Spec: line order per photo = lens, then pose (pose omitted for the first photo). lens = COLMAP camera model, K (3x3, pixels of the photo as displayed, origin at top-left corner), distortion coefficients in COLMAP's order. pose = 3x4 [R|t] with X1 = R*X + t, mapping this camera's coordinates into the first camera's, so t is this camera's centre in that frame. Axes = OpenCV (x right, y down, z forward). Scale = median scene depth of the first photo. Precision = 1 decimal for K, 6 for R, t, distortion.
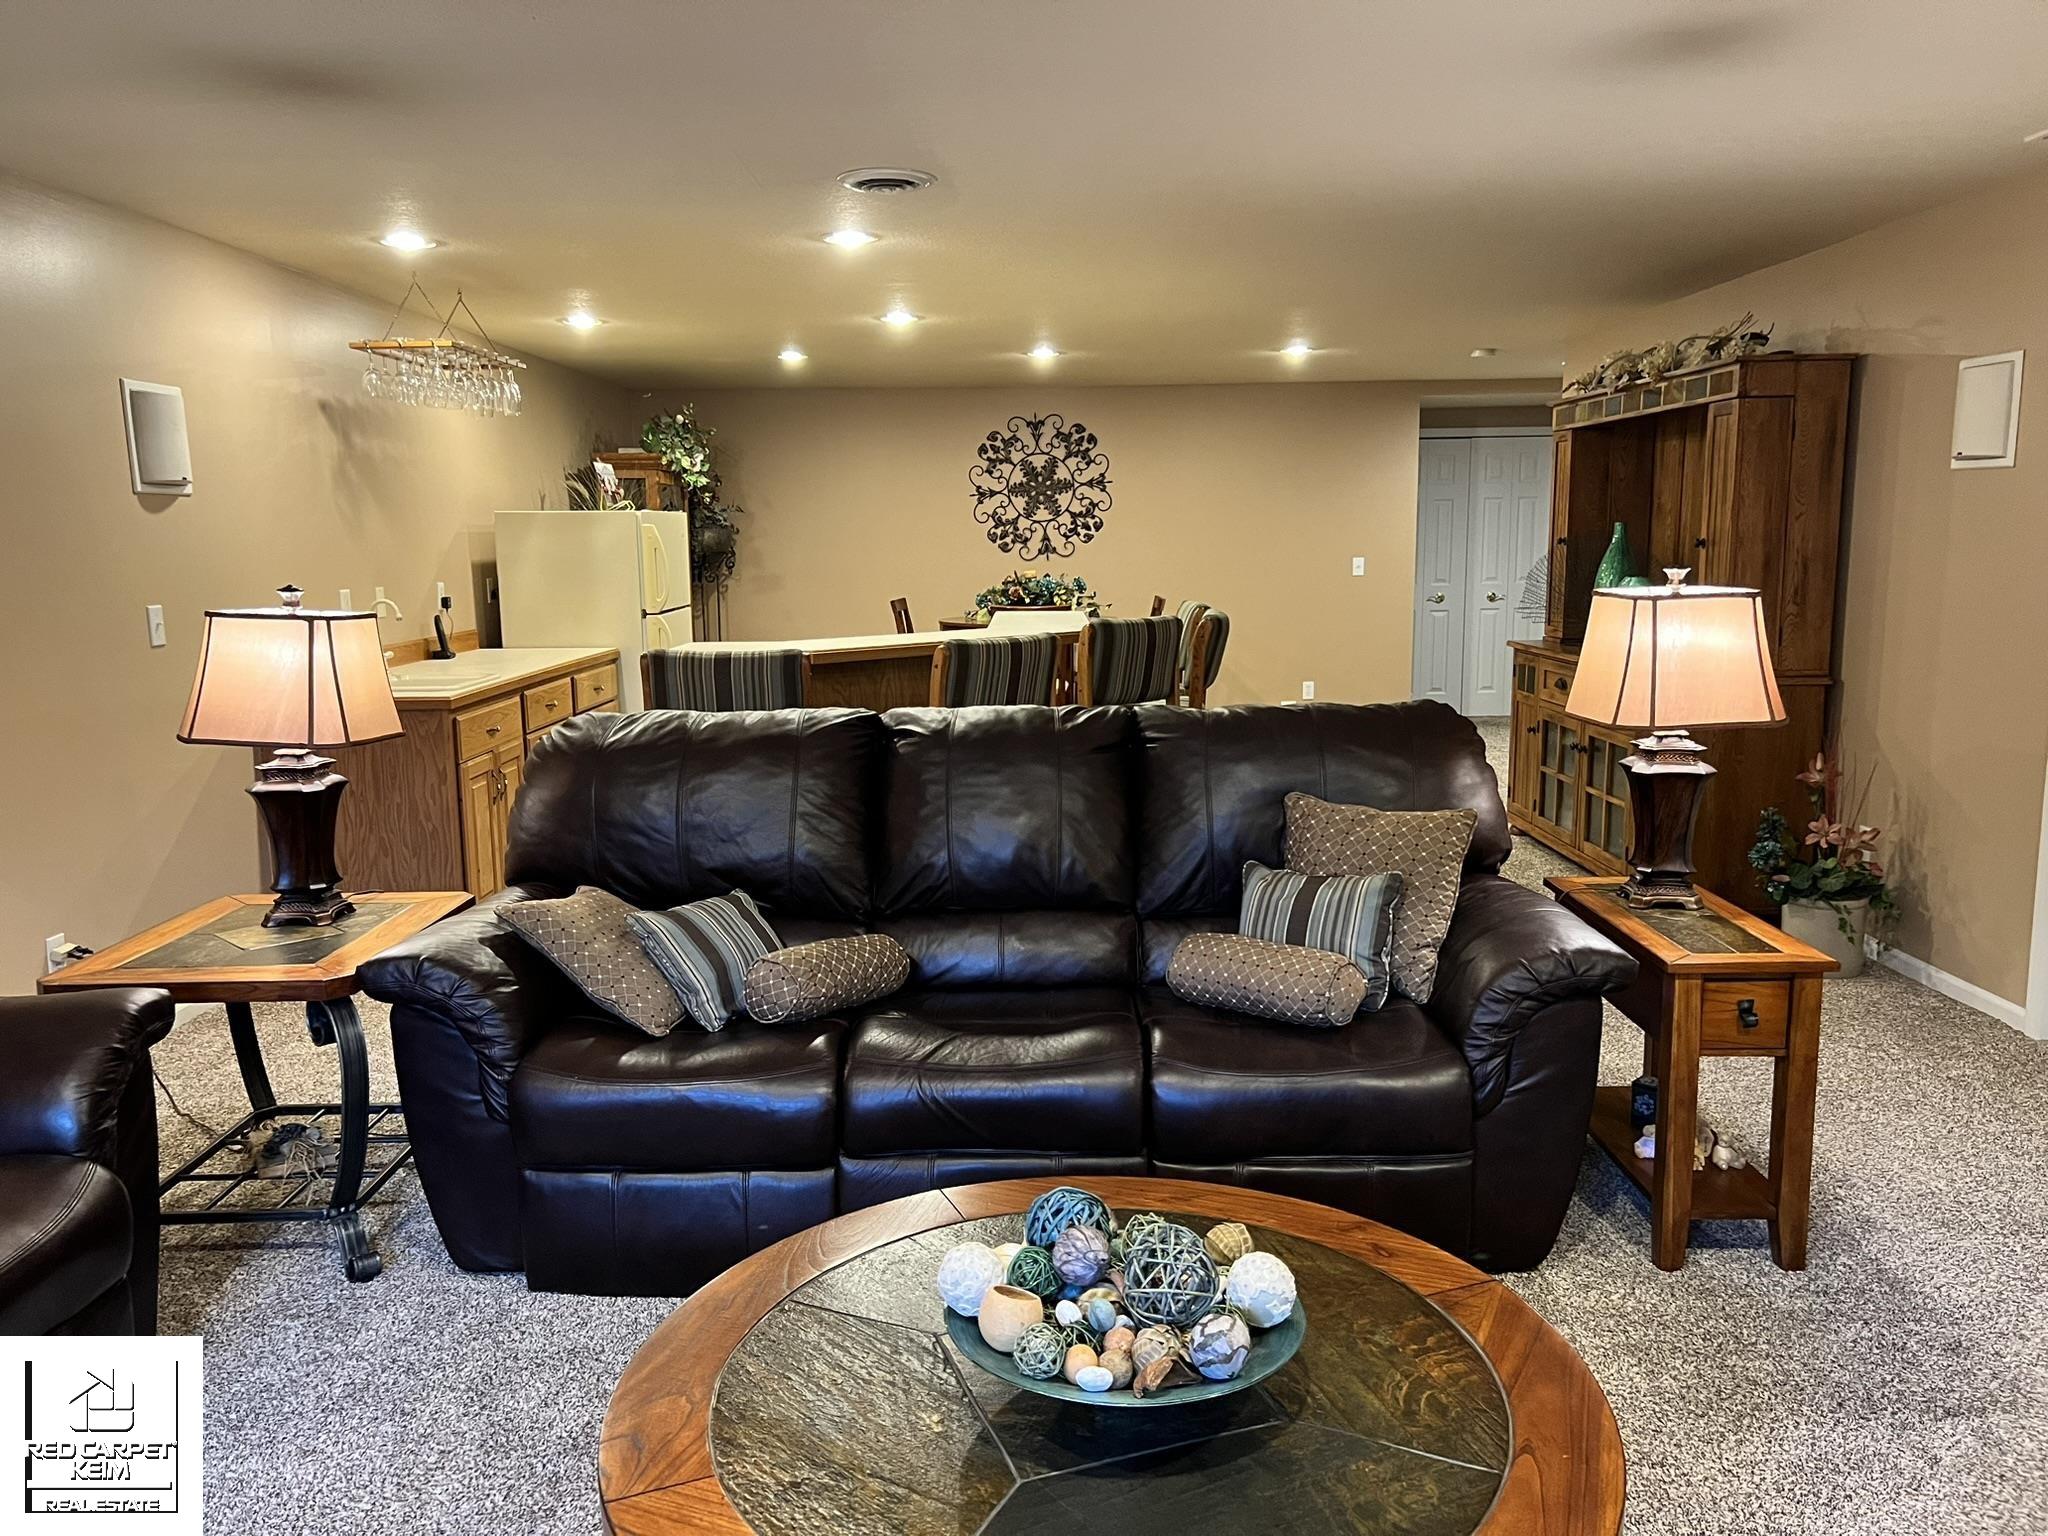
lens RADIAL K [[1547.8, 0, 1024.0], [0, 1547.8, 768.0], [0, 0, 1]] dist [0.053195, -0.003331]
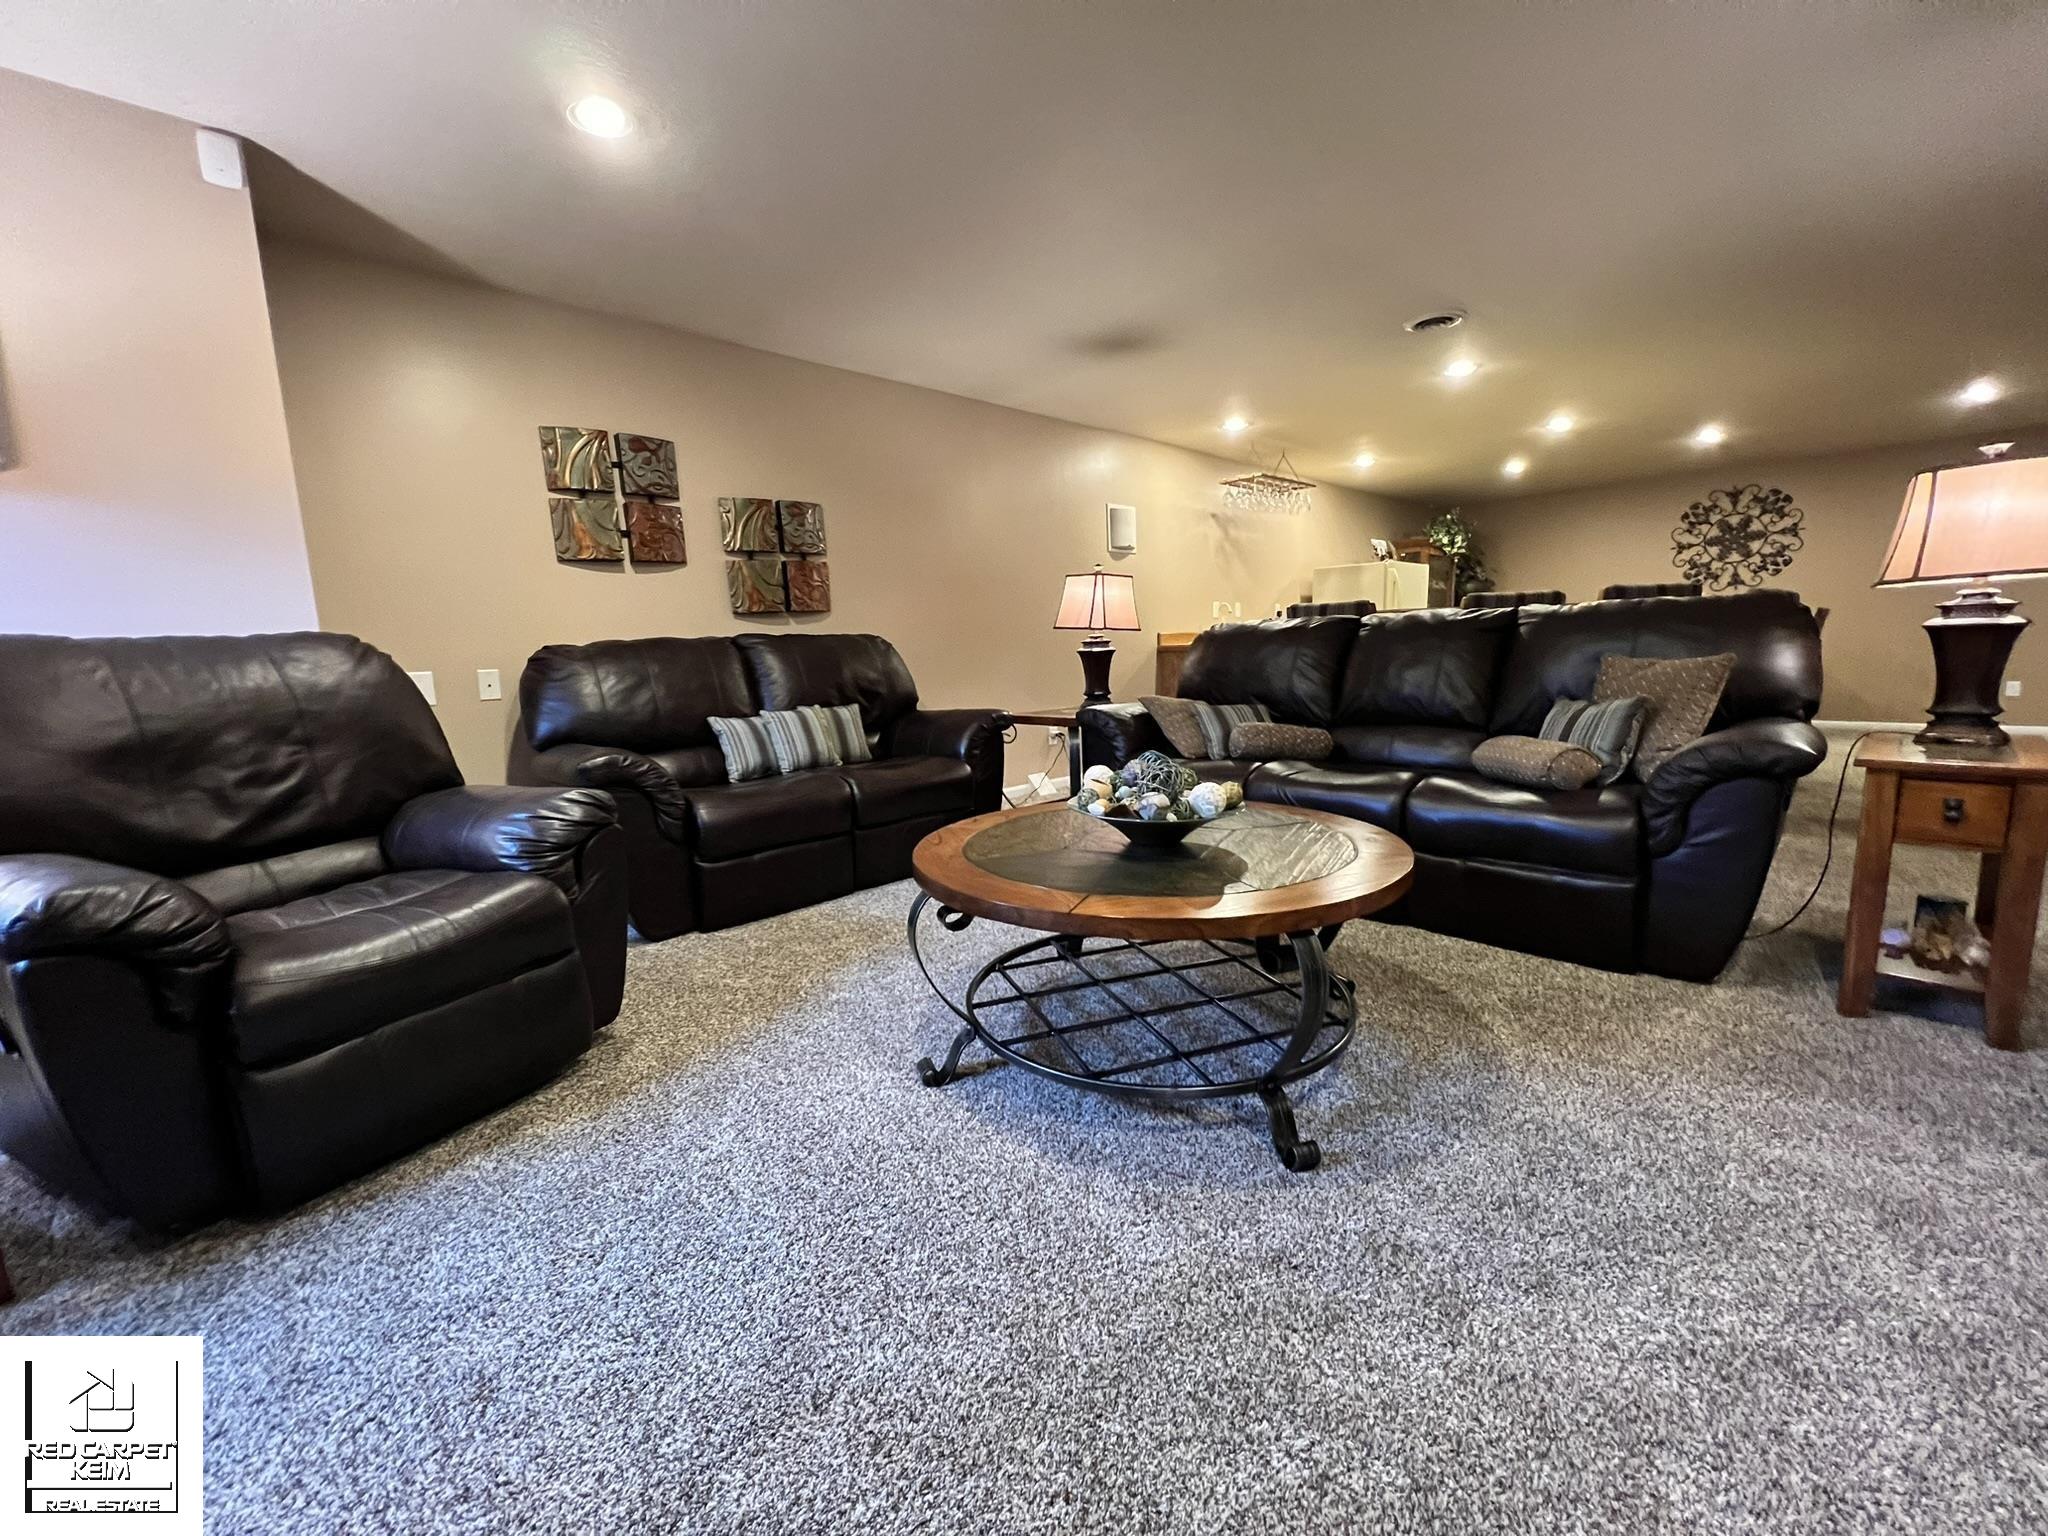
lens RADIAL K [[814.7, 0, 1024.0], [0, 814.7, 768.0], [0, 0, 1]] dist [-0.009256, 0.006567]
pose [[0.685773, 0.097667, -0.721233, 0.121623], [-0.085699, 0.994898, 0.053240, 0.043801], [0.722753, 0.025298, 0.690644, 0.025299]]
